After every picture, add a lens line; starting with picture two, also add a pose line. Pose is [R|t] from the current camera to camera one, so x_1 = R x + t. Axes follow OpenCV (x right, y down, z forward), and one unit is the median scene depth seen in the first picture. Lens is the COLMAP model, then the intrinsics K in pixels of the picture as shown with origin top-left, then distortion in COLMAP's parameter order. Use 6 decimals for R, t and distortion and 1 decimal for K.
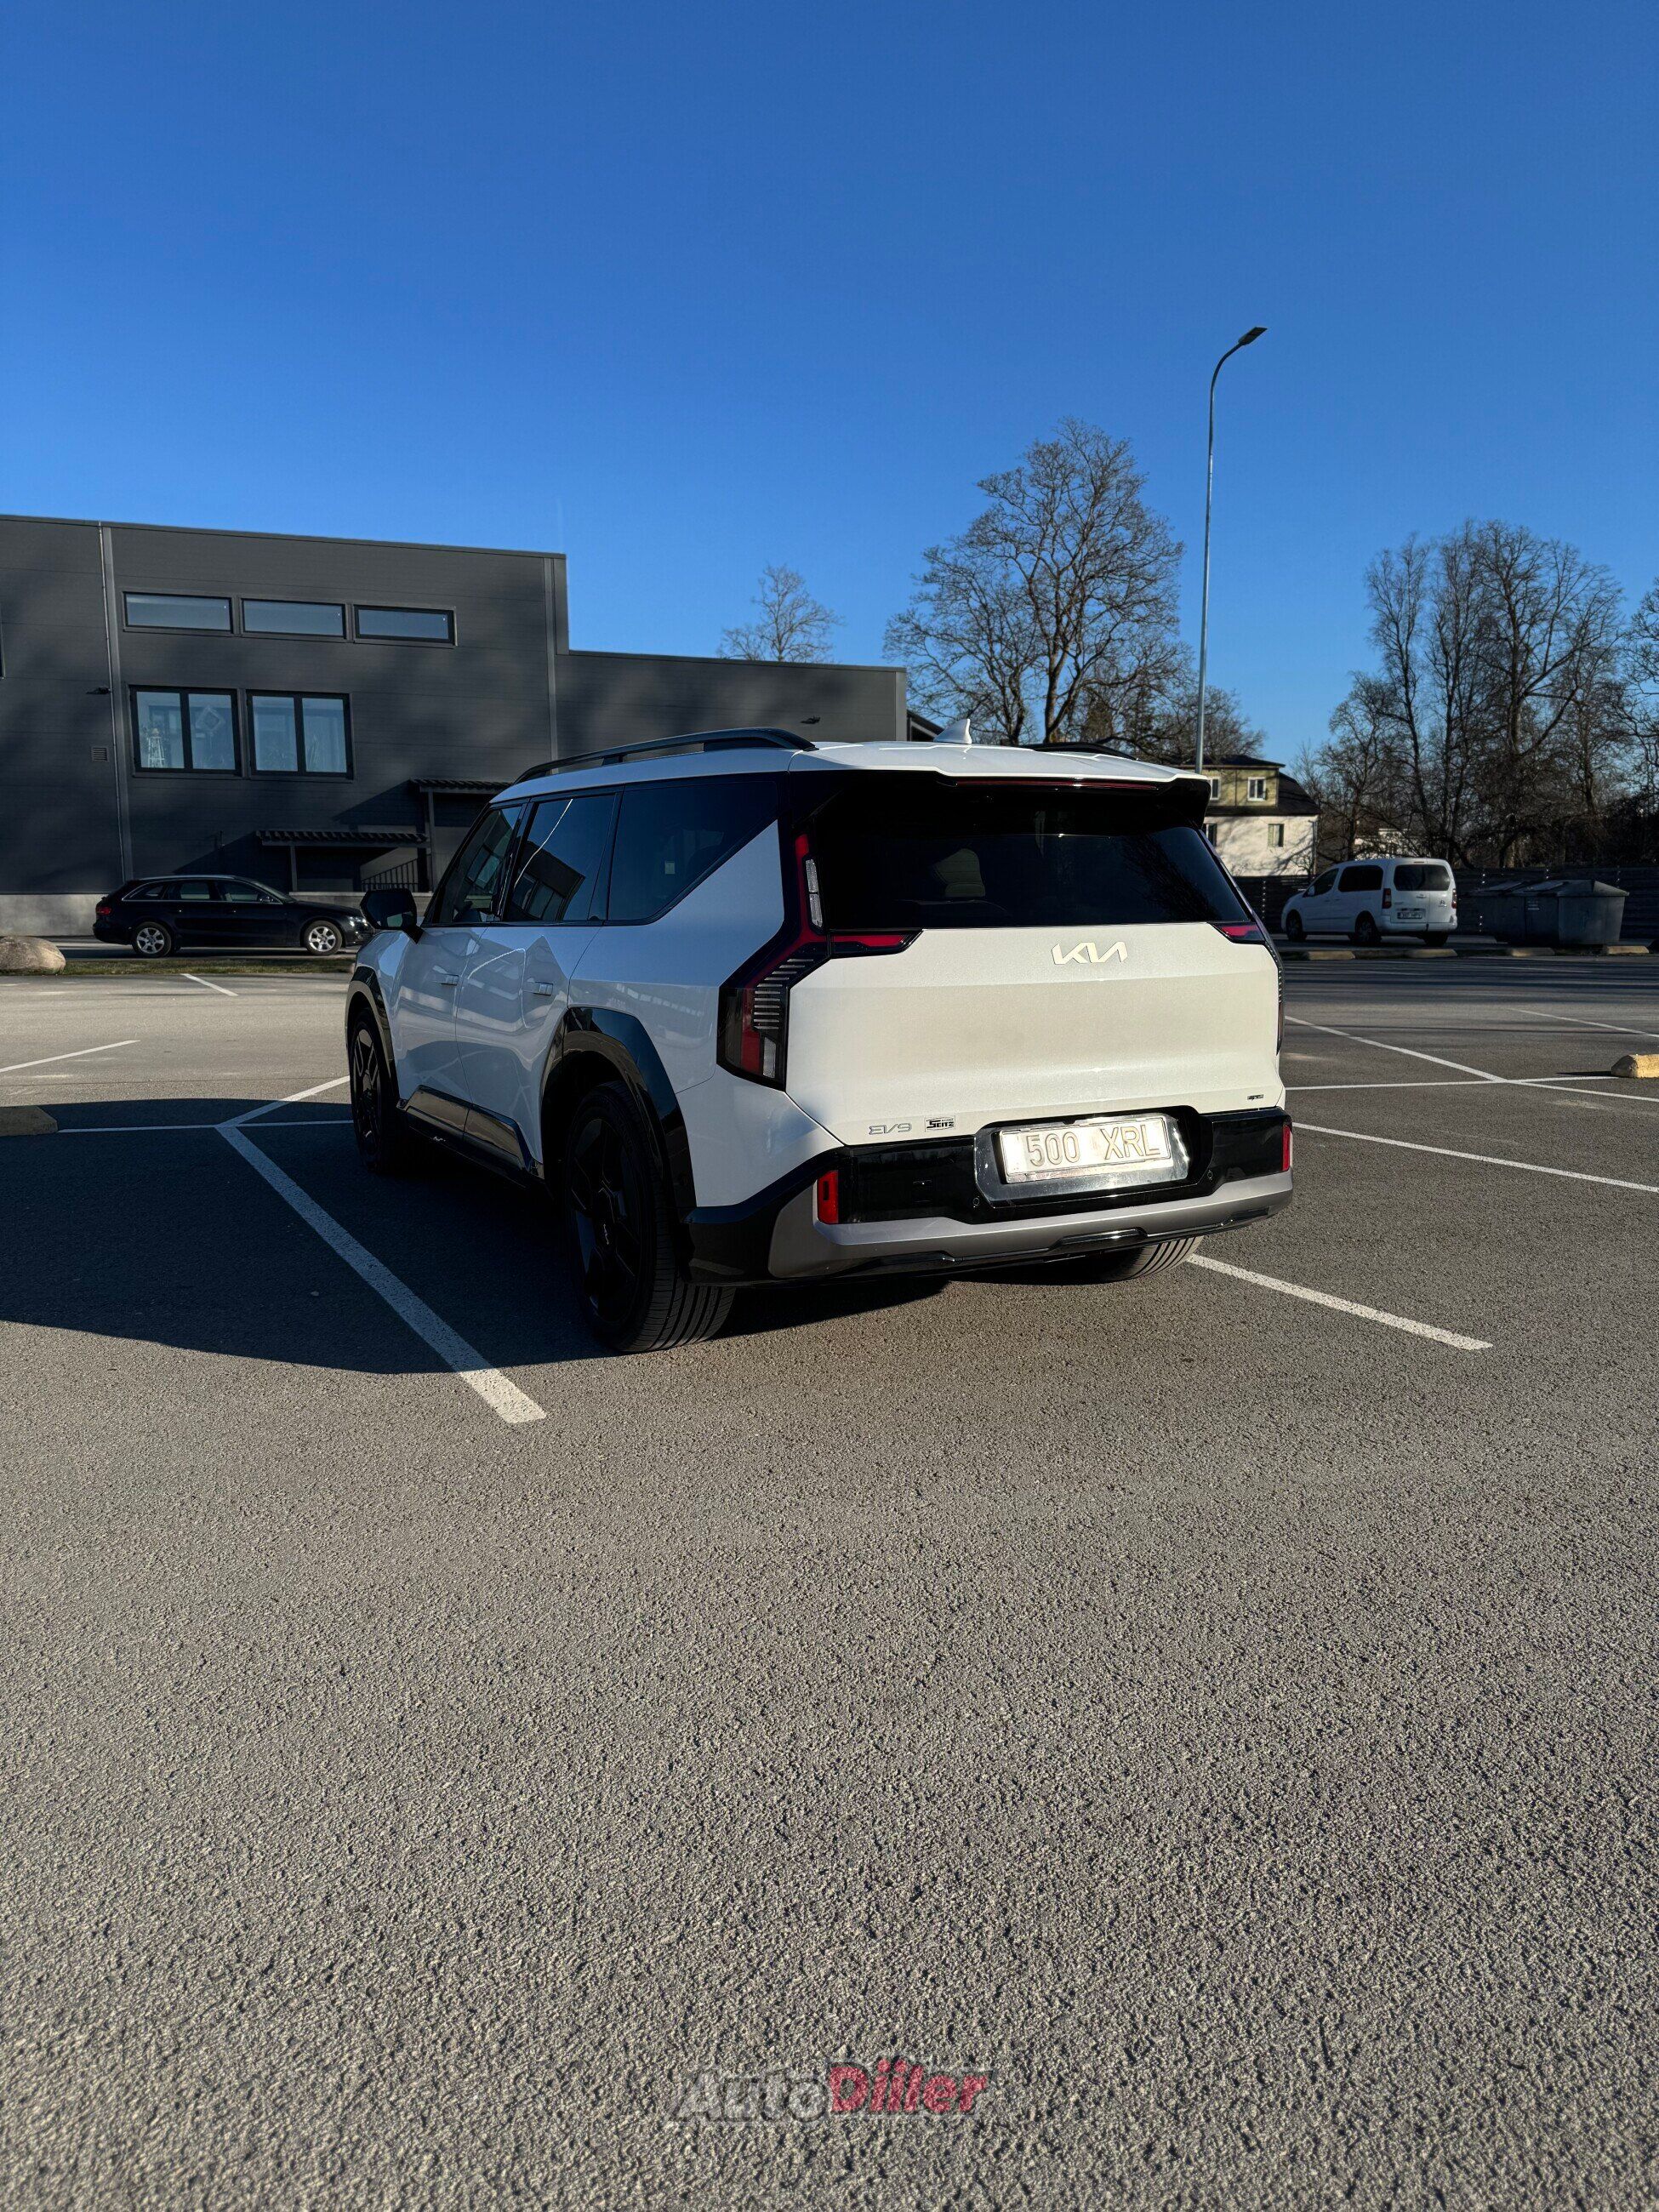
lens RADIAL K [[1727.4, 0, 839.1], [0, 1727.4, 1110.2], [0, 0, 1]] dist [0.146071, -0.323964]
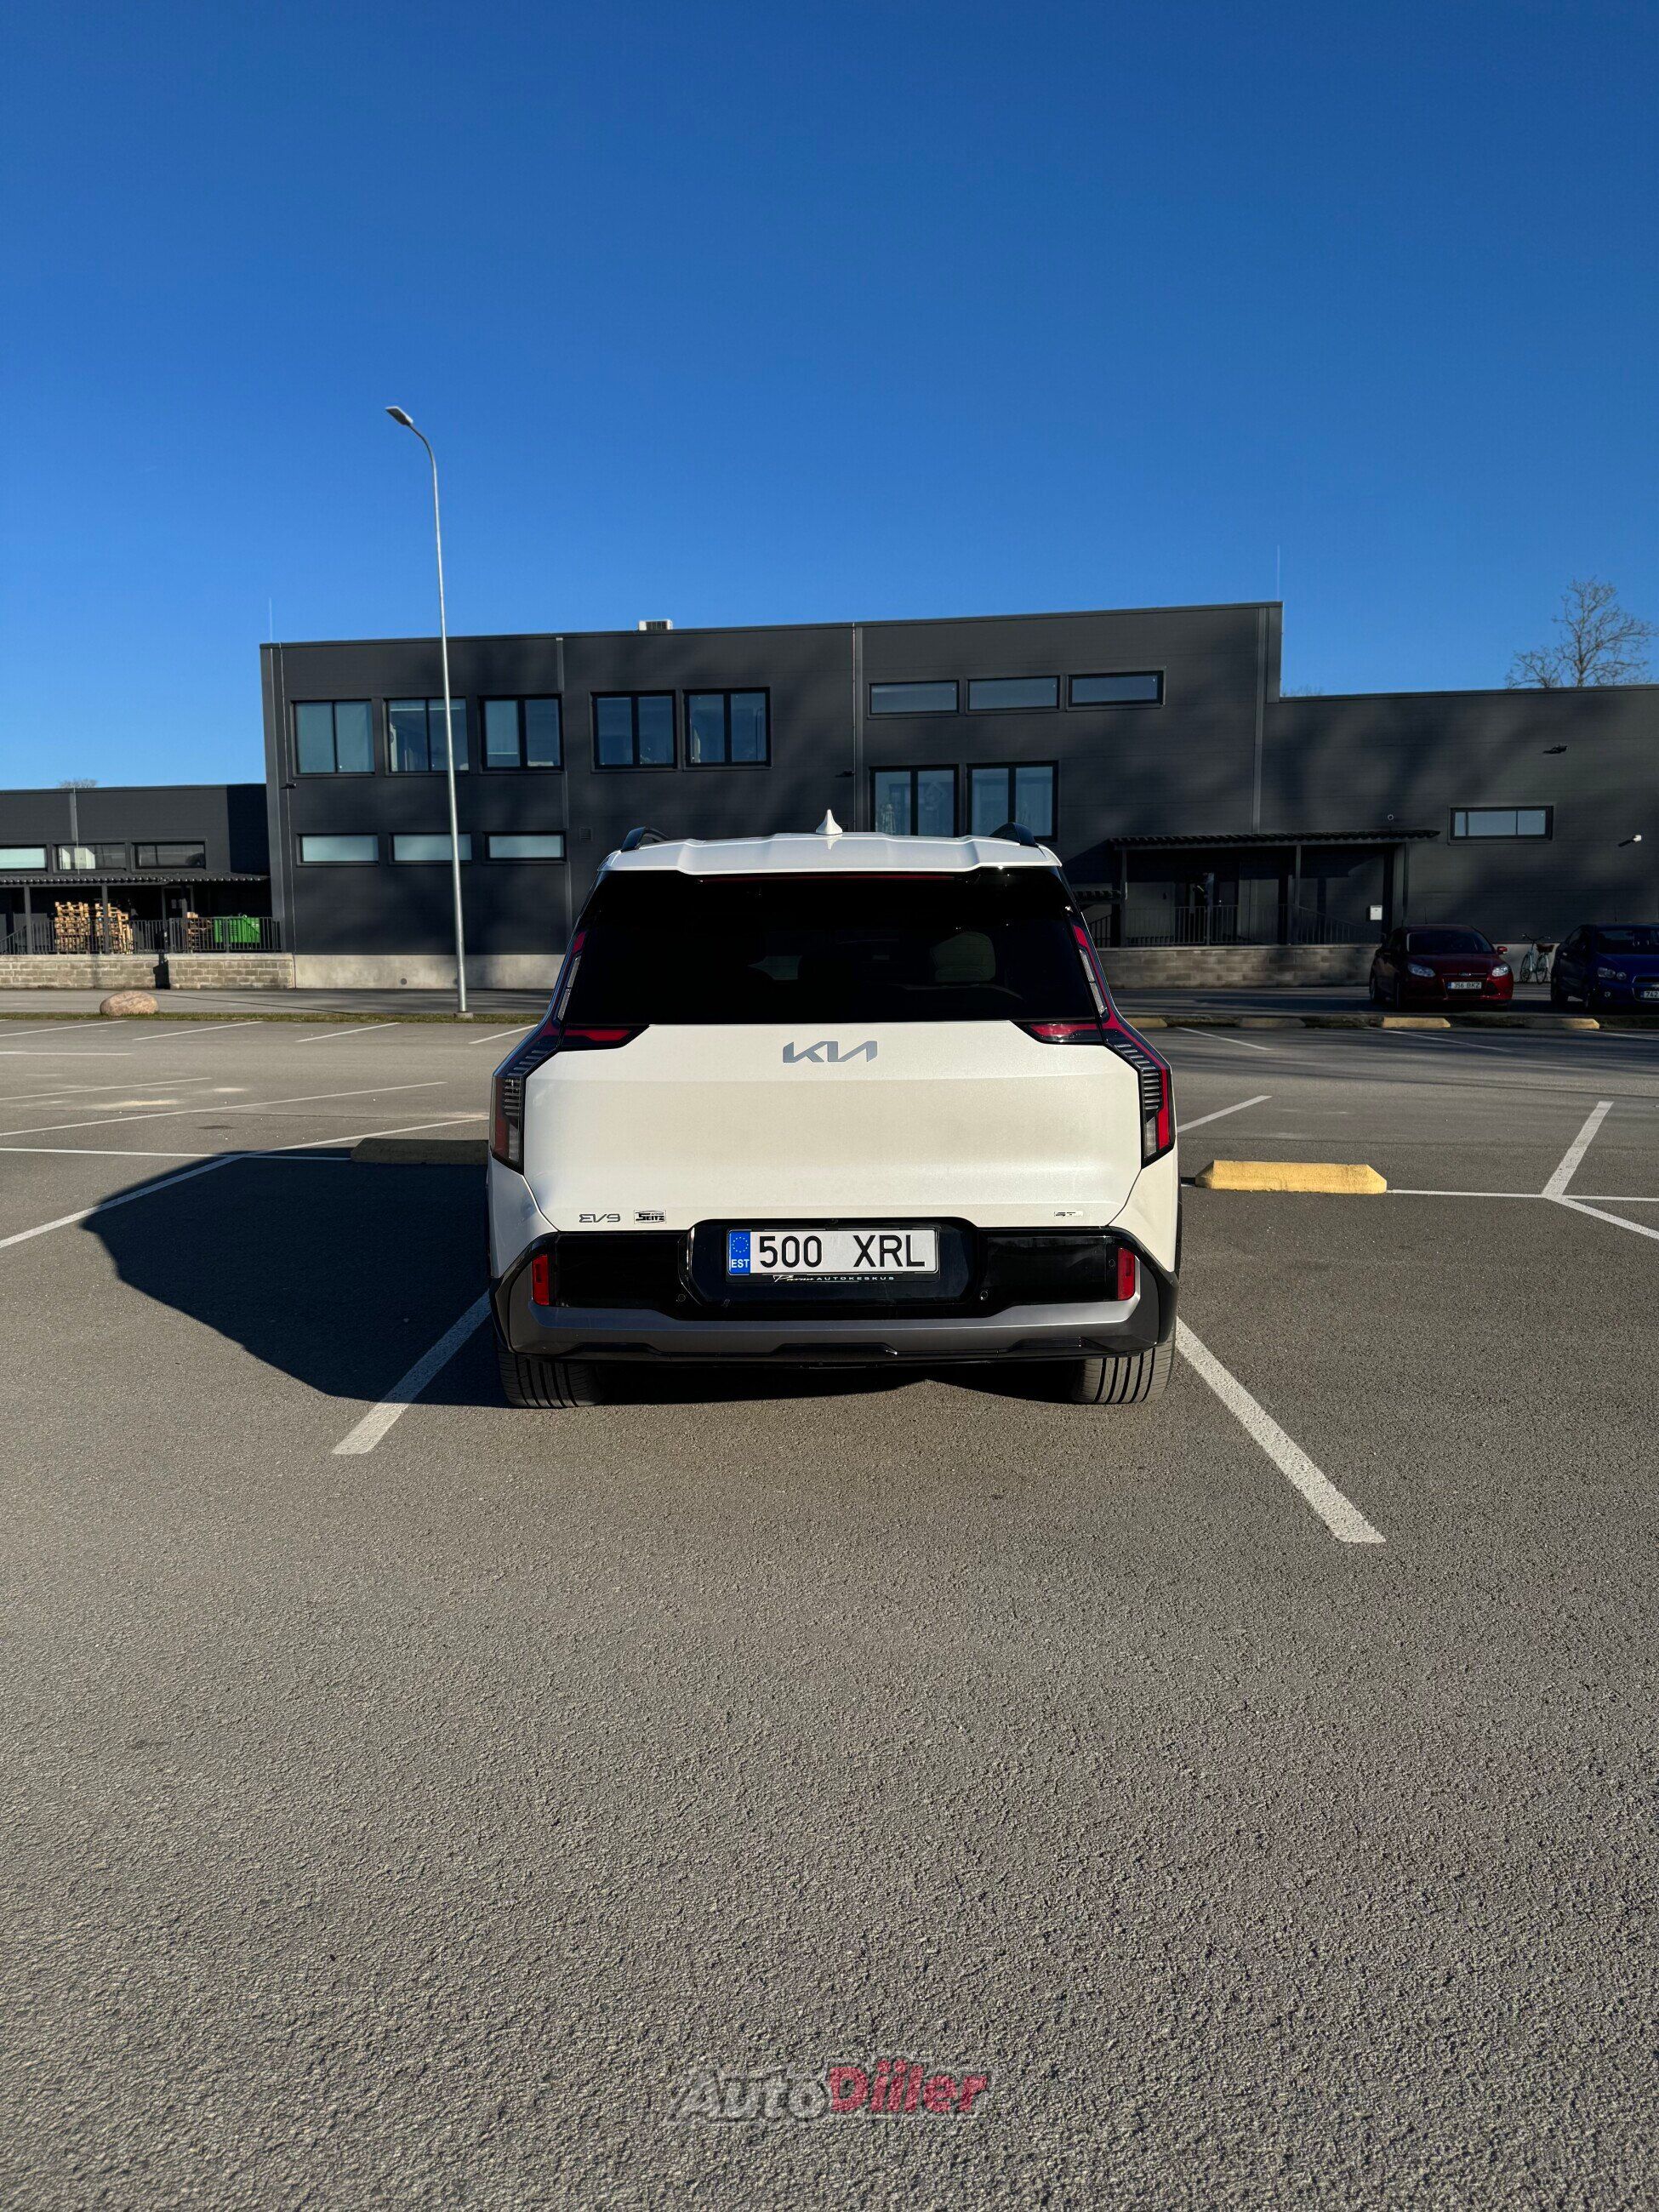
lens RADIAL K [[1727.4, 0, 839.1], [0, 1727.4, 1110.2], [0, 0, 1]] dist [0.146071, -0.323964]
pose [[0.849251, 0.044522, -0.526108, 0.596812], [-0.056535, 0.998378, -0.006772, -0.047157], [0.524953, 0.035494, 0.850391, 0.172485]]
